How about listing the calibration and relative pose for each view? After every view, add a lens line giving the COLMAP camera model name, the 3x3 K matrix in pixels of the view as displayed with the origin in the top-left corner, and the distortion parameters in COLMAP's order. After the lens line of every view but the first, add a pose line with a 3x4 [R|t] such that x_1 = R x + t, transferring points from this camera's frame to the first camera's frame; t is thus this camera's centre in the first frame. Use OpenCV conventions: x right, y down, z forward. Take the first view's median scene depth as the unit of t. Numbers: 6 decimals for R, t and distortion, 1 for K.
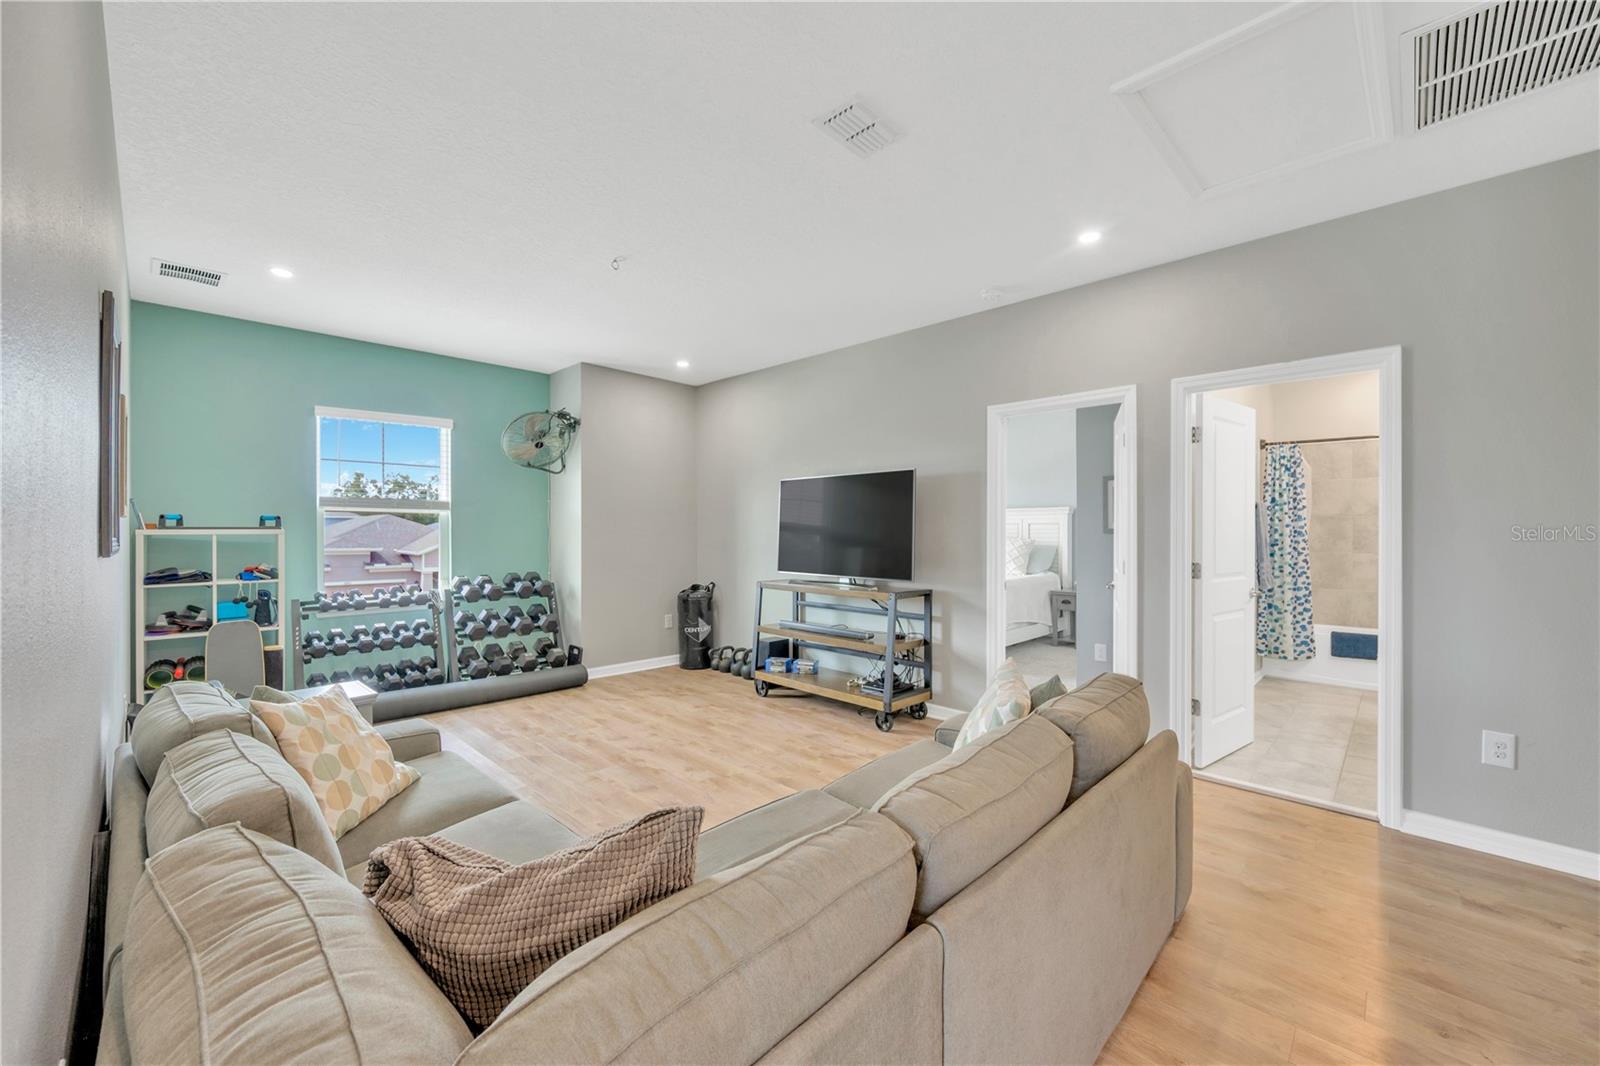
lens RADIAL K [[636.9, 0, 800.4], [0, 636.9, 543.7], [0, 0, 1]] dist [-0.001353, -0.000132]
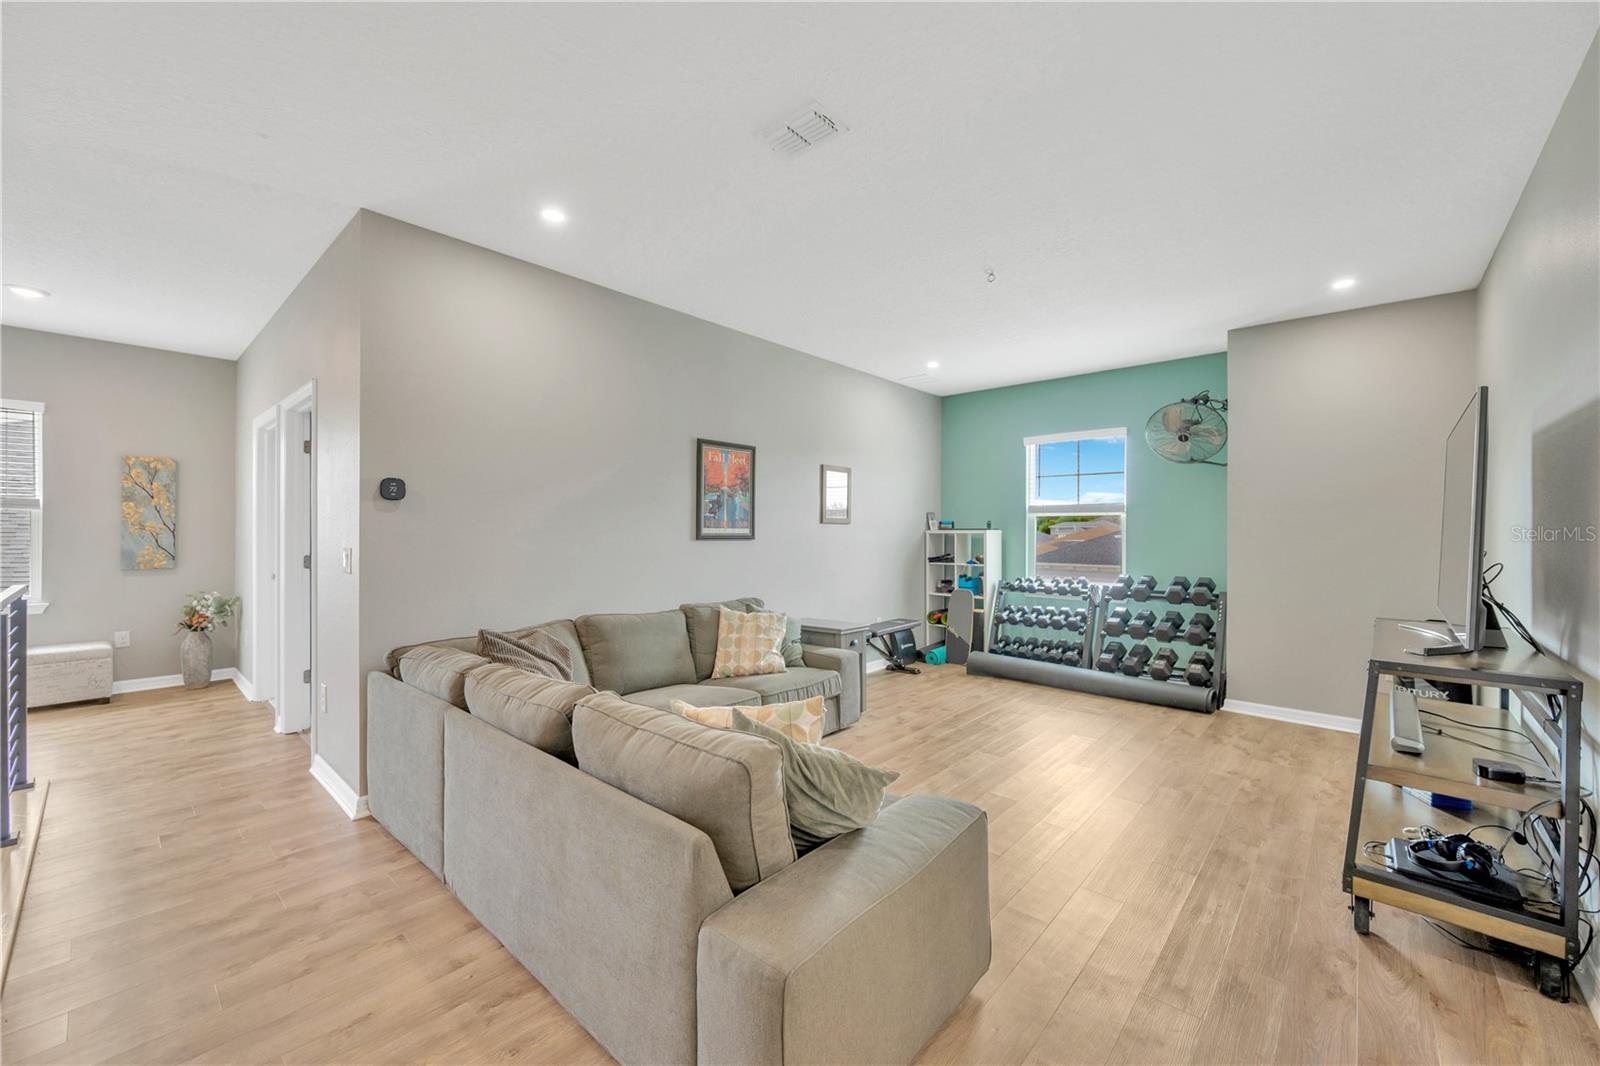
lens RADIAL K [[636.9, 0, 800.4], [0, 636.9, 543.7], [0, 0, 1]] dist [-0.001353, -0.000132]
pose [[0.020693, 0.018625, -0.999612, 1.136249], [-0.022484, 0.999582, 0.018159, -0.015521], [0.999533, 0.022100, 0.021103, 1.002443]]
